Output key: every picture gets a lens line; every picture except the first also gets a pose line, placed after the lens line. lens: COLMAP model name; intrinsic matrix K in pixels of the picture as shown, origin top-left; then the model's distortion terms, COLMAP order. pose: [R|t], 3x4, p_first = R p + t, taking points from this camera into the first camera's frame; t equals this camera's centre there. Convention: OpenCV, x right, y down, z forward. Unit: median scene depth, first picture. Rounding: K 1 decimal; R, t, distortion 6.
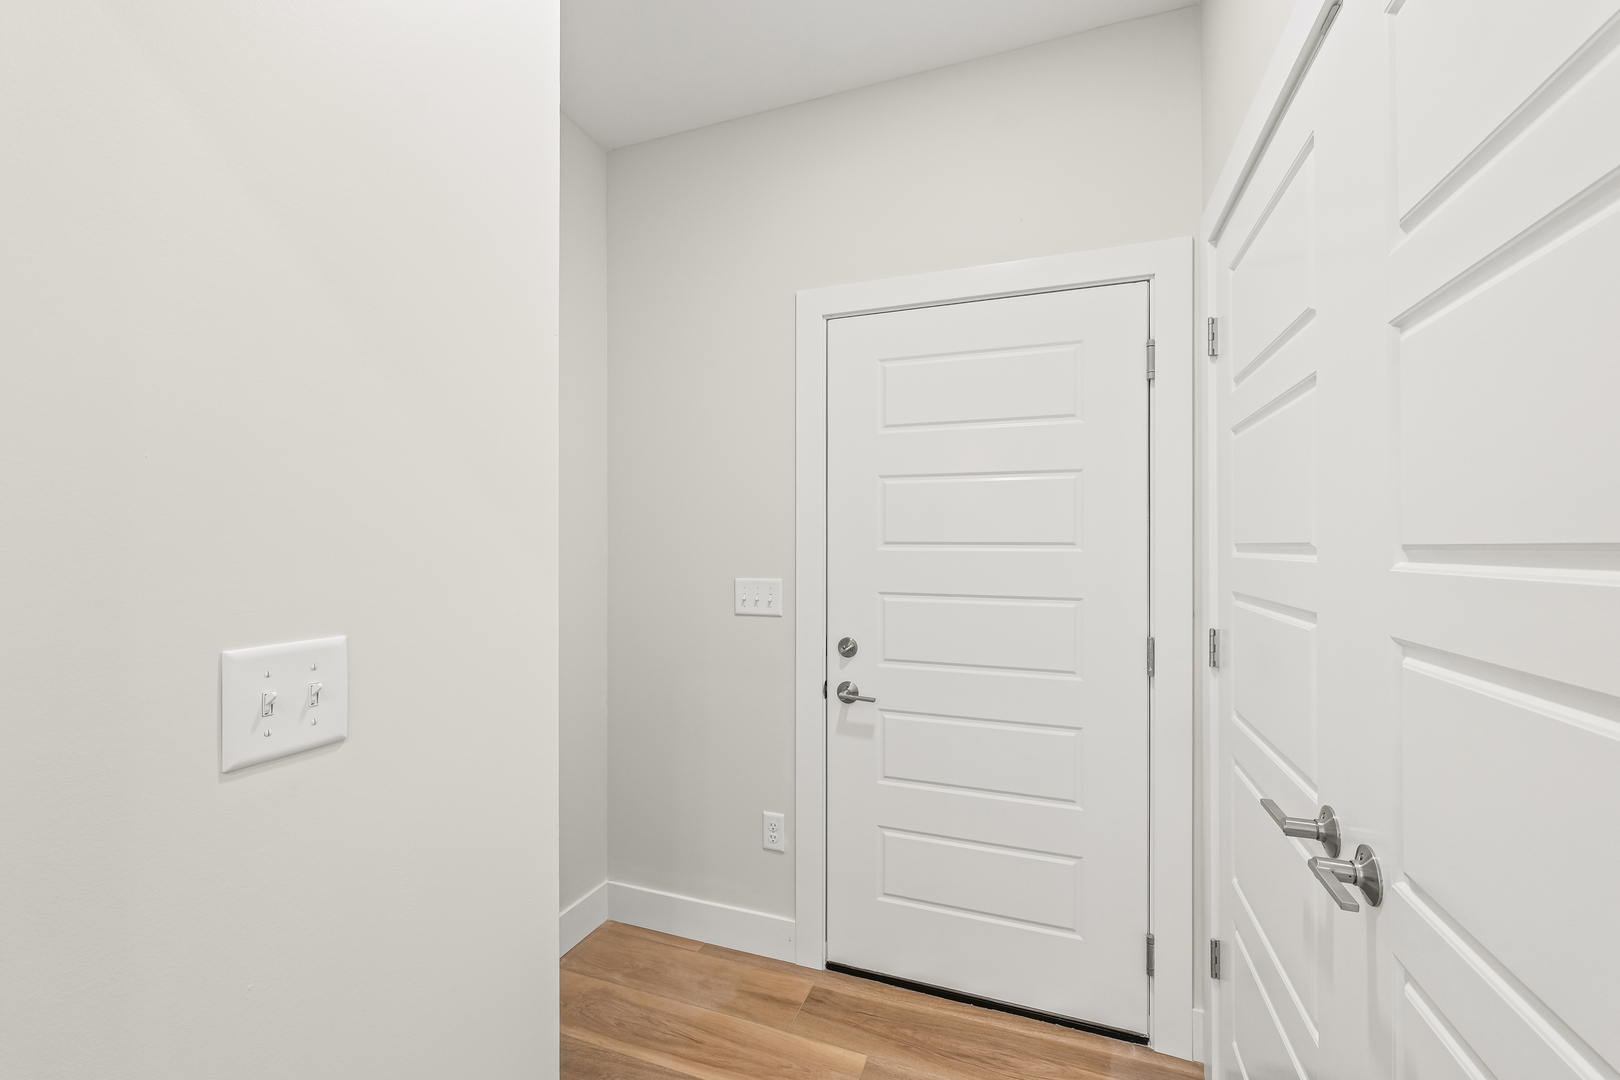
lens RADIAL K [[666.8, 0, 809.0], [0, 666.8, 541.1], [0, 0, 1]] dist [-0.001083, 0.000133]
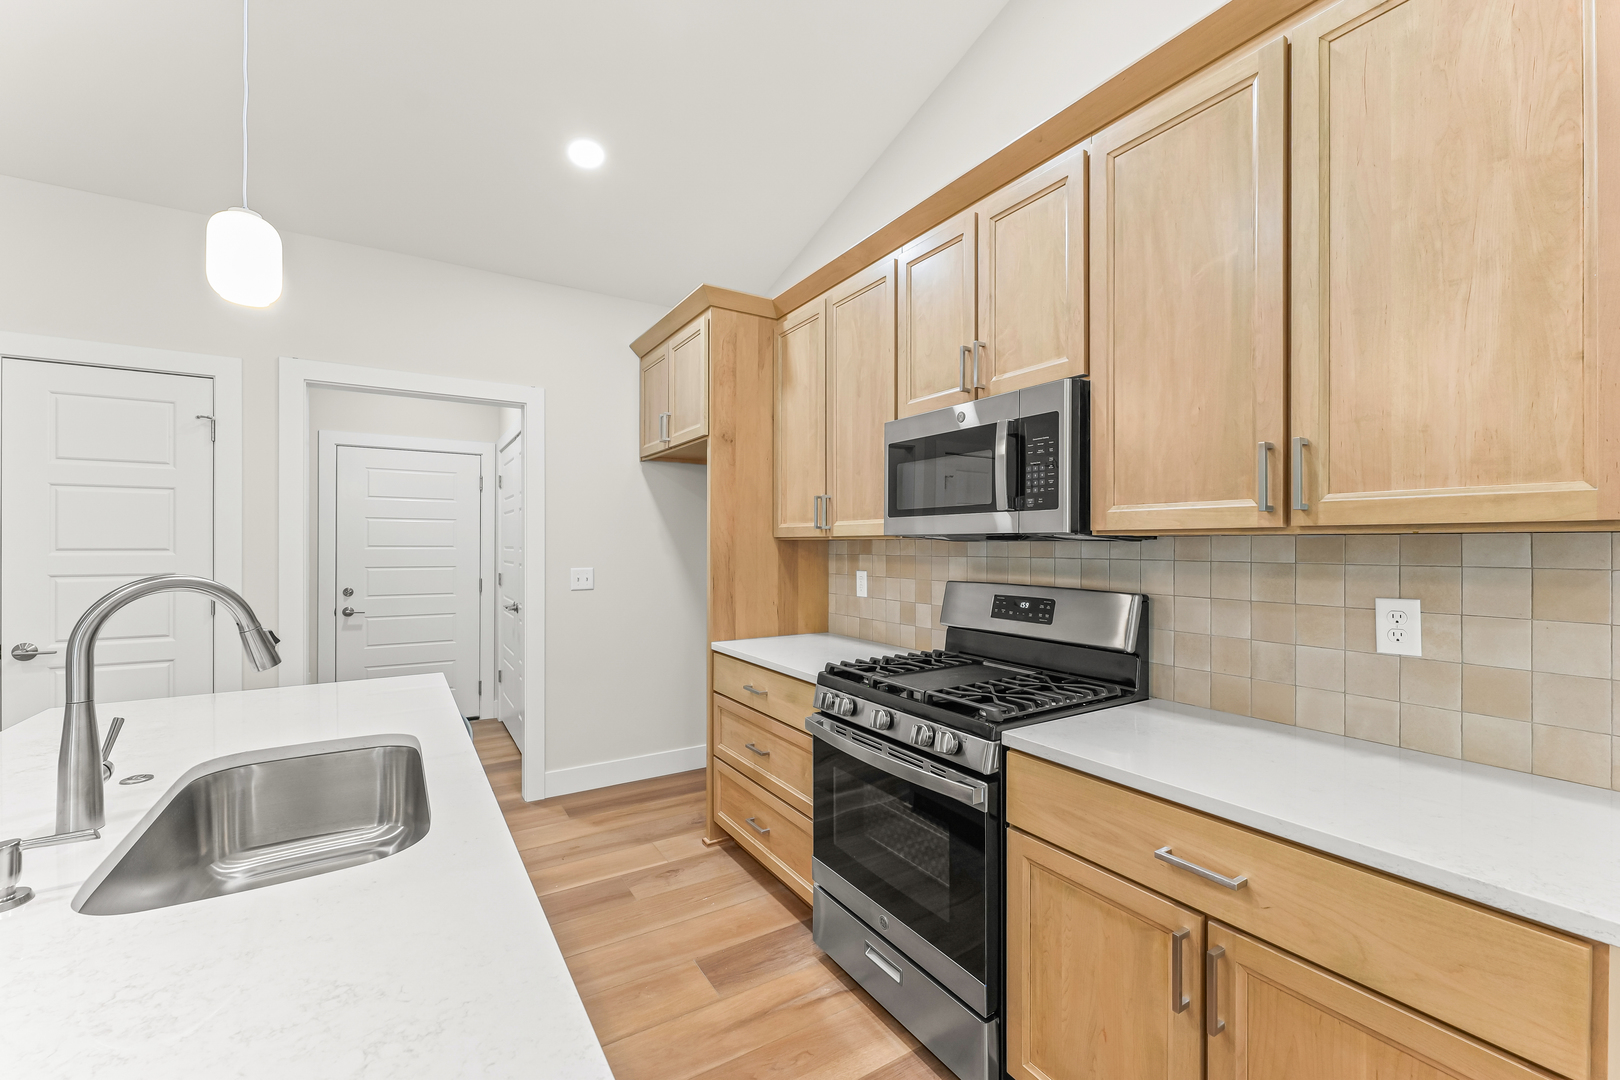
lens RADIAL K [[666.8, 0, 807.3], [0, 666.8, 546.5], [0, 0, 1]] dist [-0.001083, 0.000133]
pose [[0.606126, 0.000513, 0.795369, -0.802390], [-0.006974, 0.999965, 0.004669, -0.016622], [-0.795338, -0.008377, 0.606108, -1.623098]]
